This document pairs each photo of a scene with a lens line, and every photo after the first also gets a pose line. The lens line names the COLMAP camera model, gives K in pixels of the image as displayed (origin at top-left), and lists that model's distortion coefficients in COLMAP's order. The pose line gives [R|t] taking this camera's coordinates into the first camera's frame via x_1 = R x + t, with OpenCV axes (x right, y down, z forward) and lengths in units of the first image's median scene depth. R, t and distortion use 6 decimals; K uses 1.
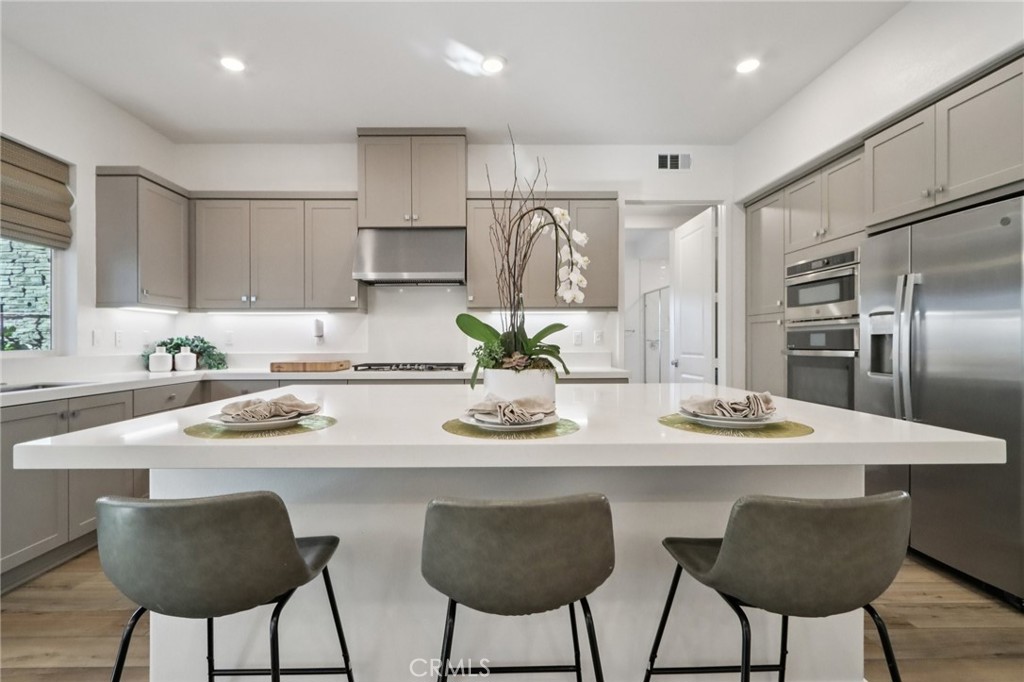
lens RADIAL K [[481.2, 0, 506.7], [0, 481.2, 343.4], [0, 0, 1]] dist [-0.000010, -0.000304]
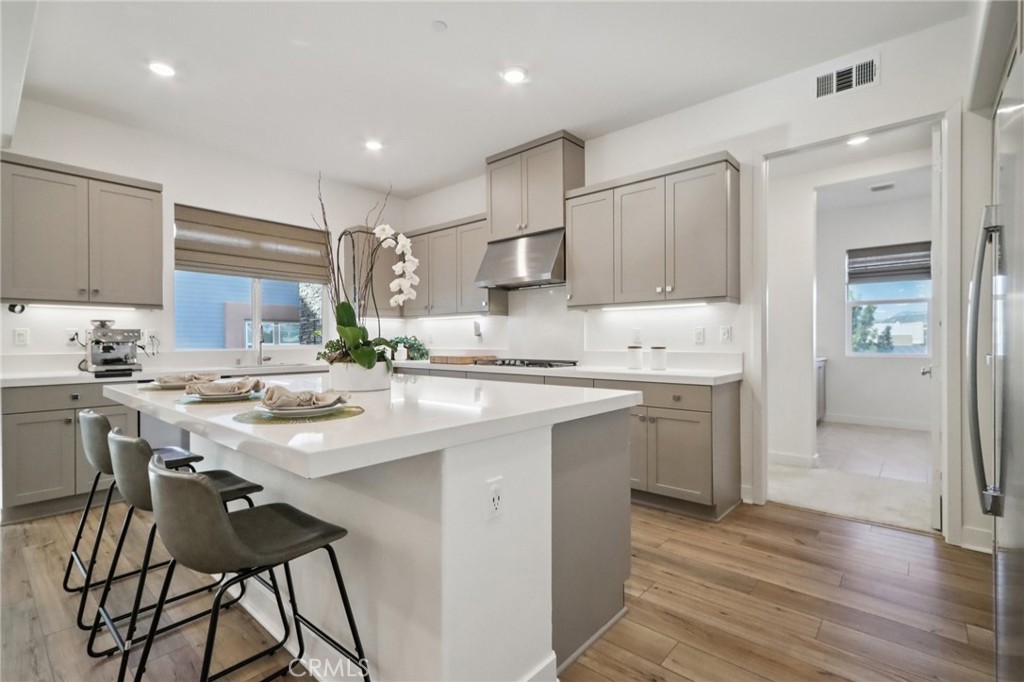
lens RADIAL K [[481.2, 0, 506.7], [0, 481.2, 343.4], [0, 0, 1]] dist [-0.000010, -0.000304]
pose [[0.722834, 0.004705, -0.691006, 0.537141], [-0.001447, 0.999985, 0.005295, -0.001282], [0.691020, -0.002828, 0.722830, 0.183094]]
